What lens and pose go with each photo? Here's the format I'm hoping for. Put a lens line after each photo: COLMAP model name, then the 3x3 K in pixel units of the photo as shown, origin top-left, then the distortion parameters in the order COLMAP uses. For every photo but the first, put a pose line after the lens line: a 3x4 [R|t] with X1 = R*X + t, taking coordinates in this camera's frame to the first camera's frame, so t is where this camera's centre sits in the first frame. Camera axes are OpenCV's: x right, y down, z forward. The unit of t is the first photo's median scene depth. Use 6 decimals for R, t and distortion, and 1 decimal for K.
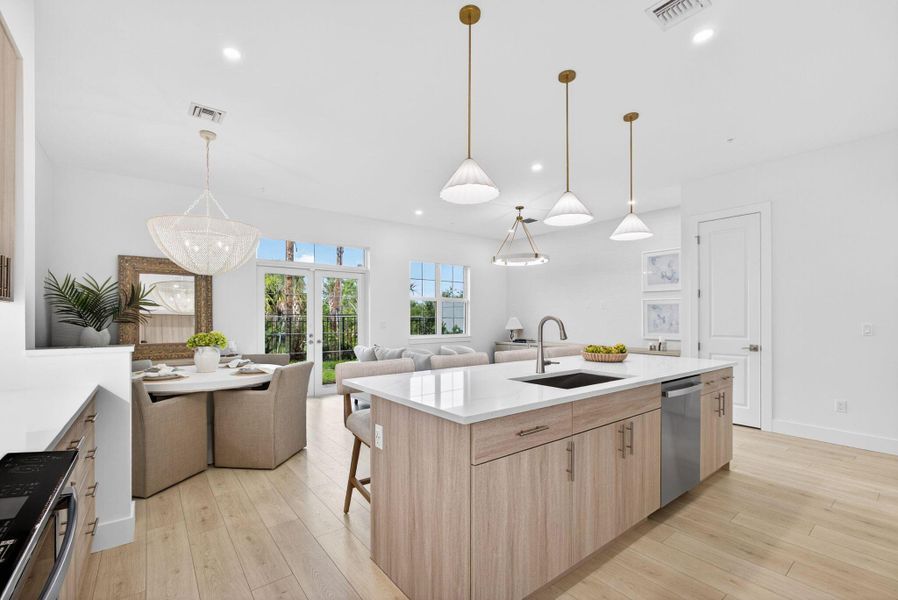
lens RADIAL K [[380.8, 0, 444.1], [0, 380.8, 315.6], [0, 0, 1]] dist [-0.002043, 0.009029]
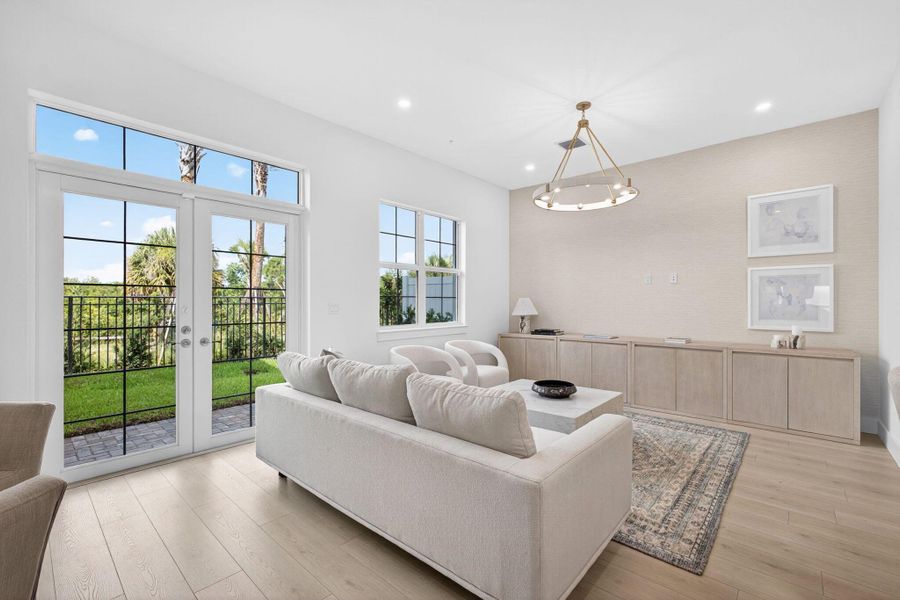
lens RADIAL K [[384.3, 0, 450.5], [0, 384.3, 304.1], [0, 0, 1]] dist [-0.003349, -0.000191]
pose [[0.983488, 0.001955, 0.180961, -0.135187], [-0.003624, 0.999954, 0.008890, 0.018172], [-0.180935, -0.009399, 0.983450, 0.592945]]
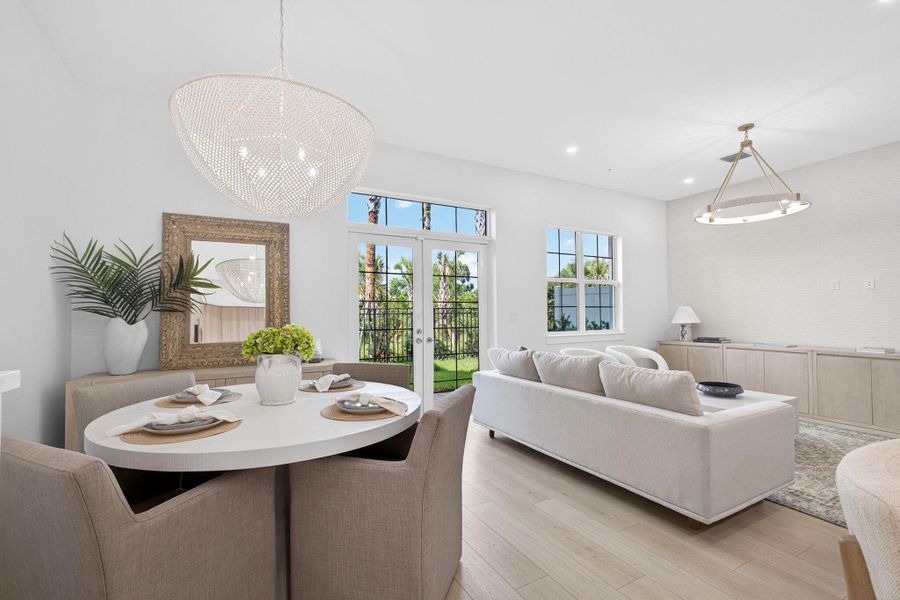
lens RADIAL K [[391.5, 0, 452.5], [0, 391.5, 304.1], [0, 0, 1]] dist [-0.000587, 0.000400]
pose [[0.987962, -0.007184, -0.154528, -0.230047], [0.004842, 0.999868, -0.015525, 0.017353], [0.154619, 0.014590, 0.987867, 0.383886]]
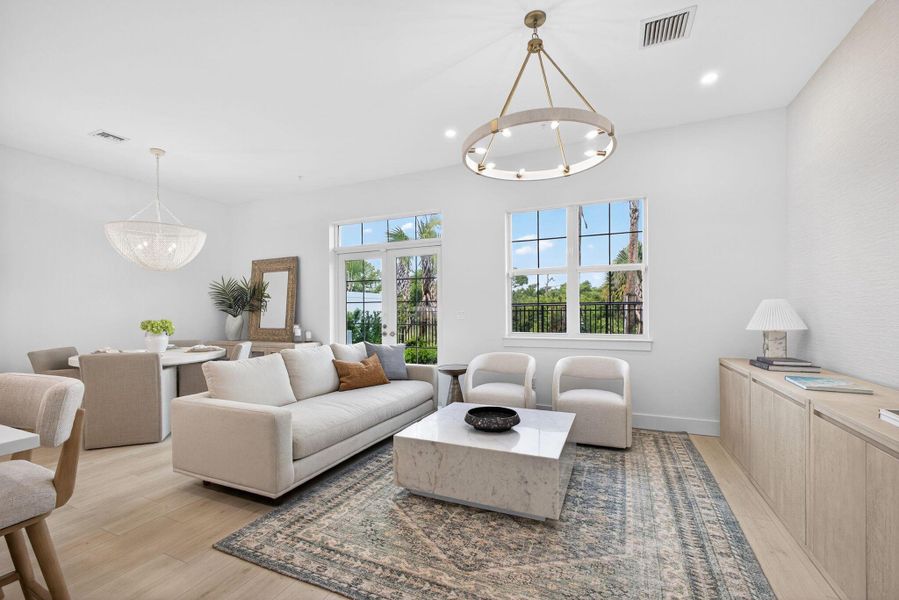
lens RADIAL K [[389.8, 0, 448.8], [0, 389.8, 317.2], [0, 0, 1]] dist [-0.001862, -0.000109]
pose [[0.469917, 0.014932, -0.882584, 0.656877], [0.014672, 0.999587, 0.024724, 0.015137], [0.882589, -0.024567, 0.469504, 0.935686]]
